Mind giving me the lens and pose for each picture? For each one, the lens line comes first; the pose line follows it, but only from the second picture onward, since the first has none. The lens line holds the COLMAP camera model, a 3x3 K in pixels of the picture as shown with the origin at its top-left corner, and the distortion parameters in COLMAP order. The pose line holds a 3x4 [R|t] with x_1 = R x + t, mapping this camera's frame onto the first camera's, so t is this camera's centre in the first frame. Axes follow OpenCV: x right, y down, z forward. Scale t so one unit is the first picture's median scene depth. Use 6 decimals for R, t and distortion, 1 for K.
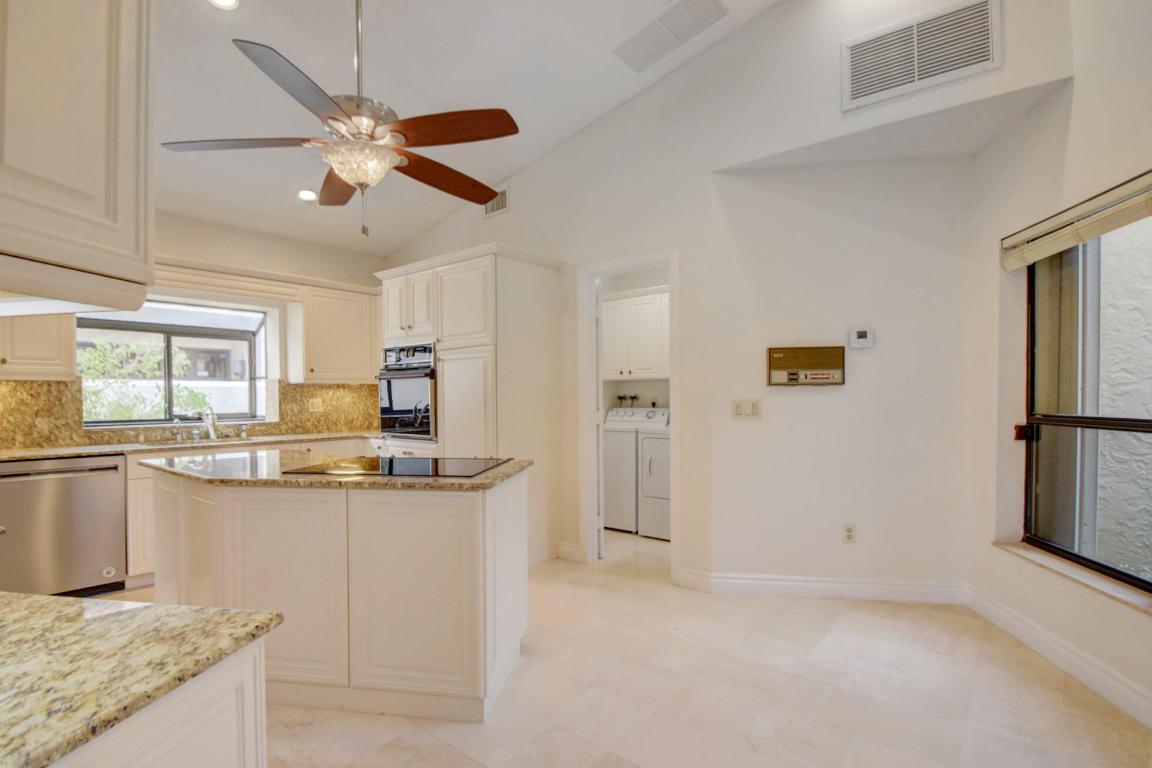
lens RADIAL K [[560.1, 0, 570.2], [0, 560.1, 404.6], [0, 0, 1]] dist [0.004185, -0.015328]
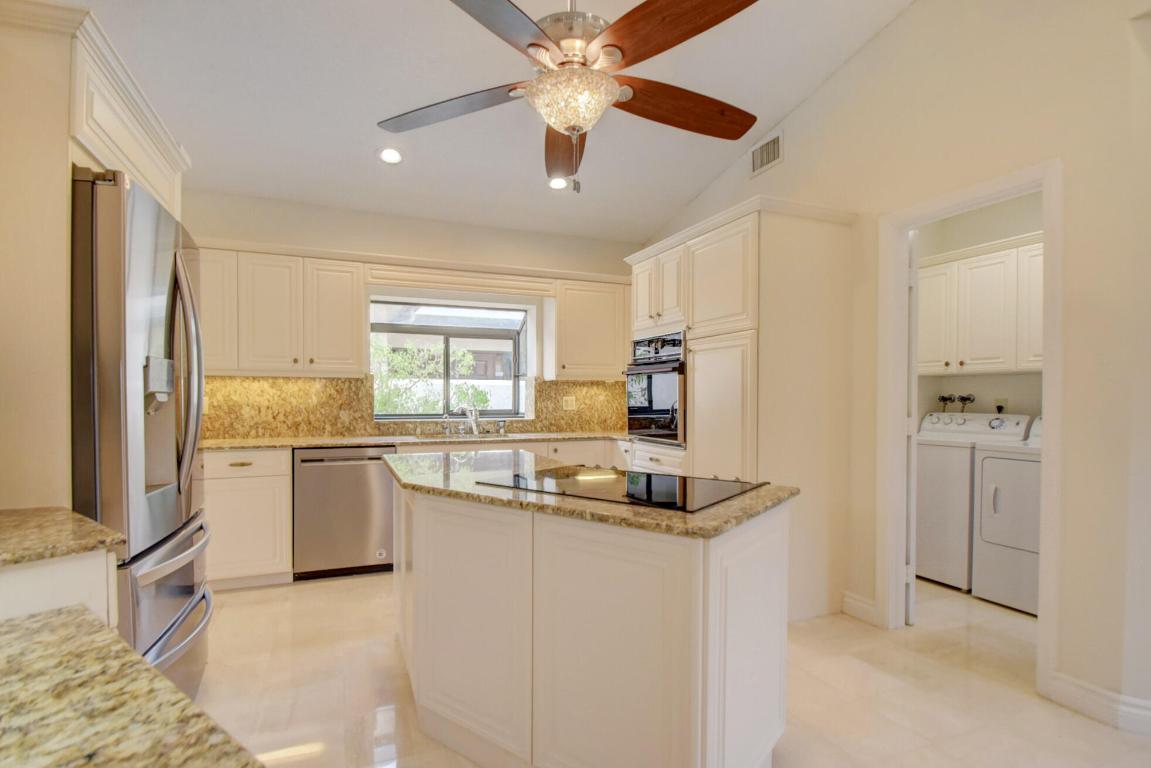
lens RADIAL K [[559.6, 0, 569.7], [0, 559.6, 404.6], [0, 0, 1]] dist [0.004185, -0.015328]
pose [[0.881425, 0.015464, -0.472070, 0.004868], [-0.015324, 0.999874, 0.004141, -0.000490], [0.472075, 0.003584, 0.881551, 0.174510]]
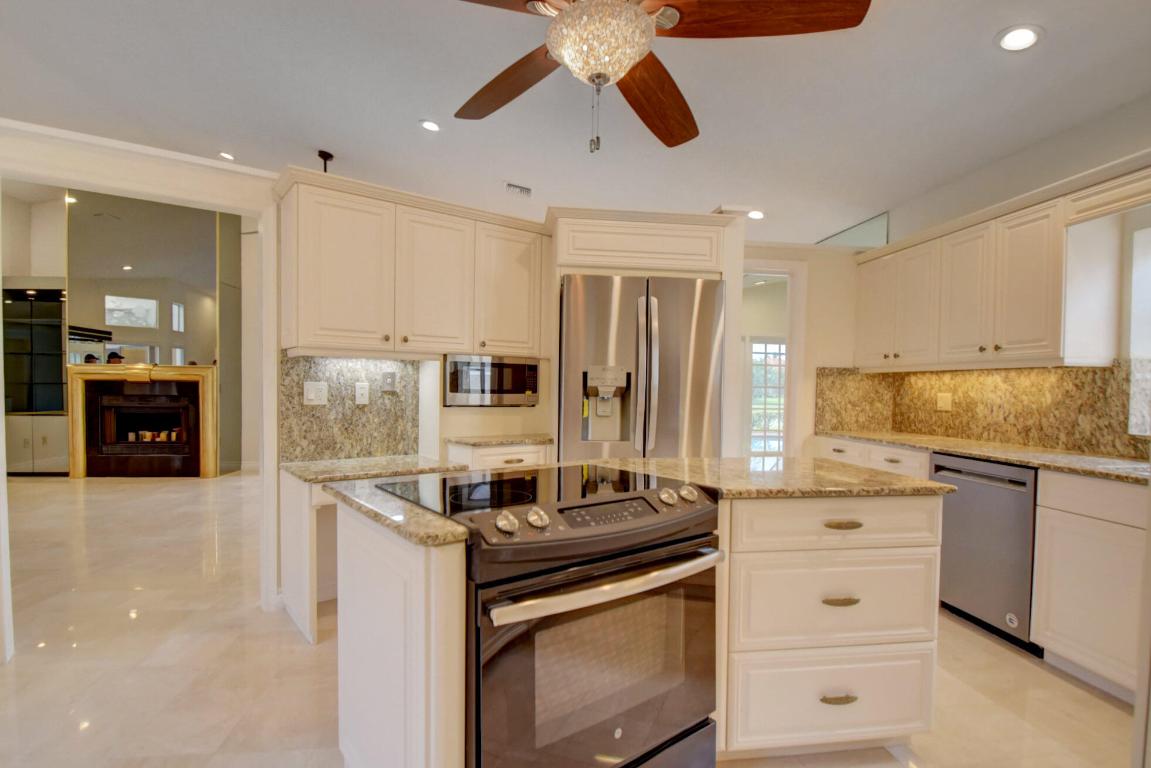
lens RADIAL K [[559.6, 0, 569.7], [0, 559.6, 404.6], [0, 0, 1]] dist [0.004185, -0.015328]
pose [[-0.694038, 0.021599, -0.719614, 0.099675], [-0.016017, 0.998839, 0.045427, -0.012494], [0.719760, 0.043055, -0.692886, 0.890665]]
